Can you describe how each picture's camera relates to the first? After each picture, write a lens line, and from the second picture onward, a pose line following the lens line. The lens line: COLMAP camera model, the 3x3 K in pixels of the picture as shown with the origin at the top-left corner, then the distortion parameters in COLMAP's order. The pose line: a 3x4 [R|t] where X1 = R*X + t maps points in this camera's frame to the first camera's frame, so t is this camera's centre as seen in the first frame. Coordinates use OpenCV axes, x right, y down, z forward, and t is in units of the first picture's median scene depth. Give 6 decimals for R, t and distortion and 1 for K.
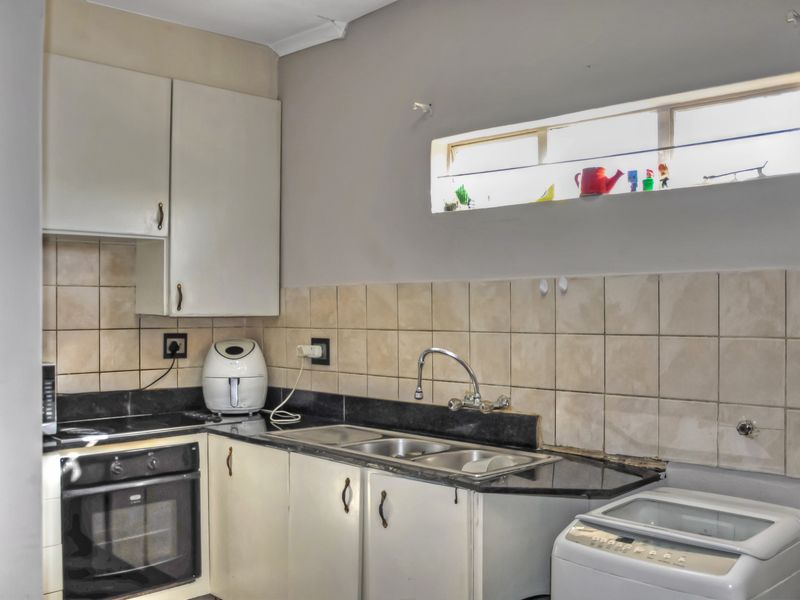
lens RADIAL K [[828.8, 0, 400.0], [0, 828.8, 300.0], [0, 0, 1]] dist [0.065931, 0.013469]
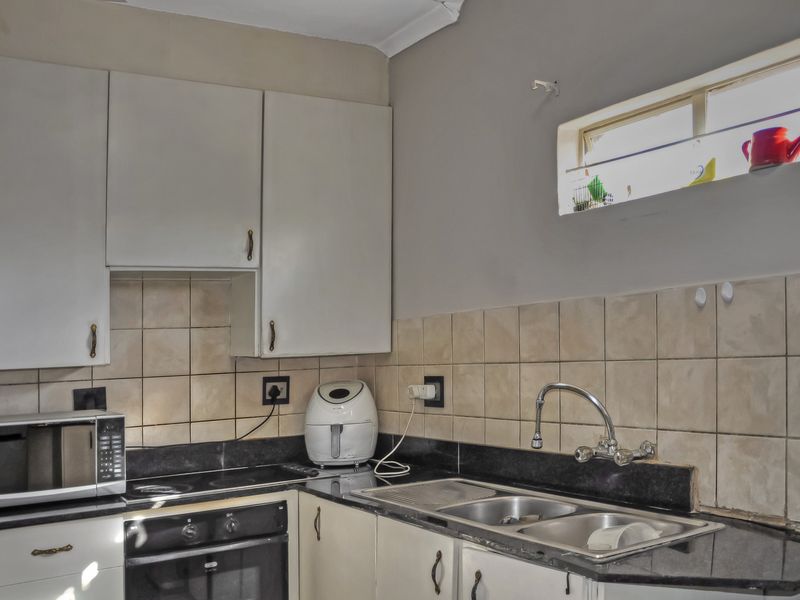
lens RADIAL K [[826.9, 0, 401.0], [0, 826.9, 408.9], [0, 0, 1]] dist [-0.000940, 0.004723]
pose [[0.978316, -0.028857, -0.205096, 0.054401], [0.046023, 0.995778, 0.079424, 0.012741], [0.201938, -0.087141, 0.975514, 0.192311]]
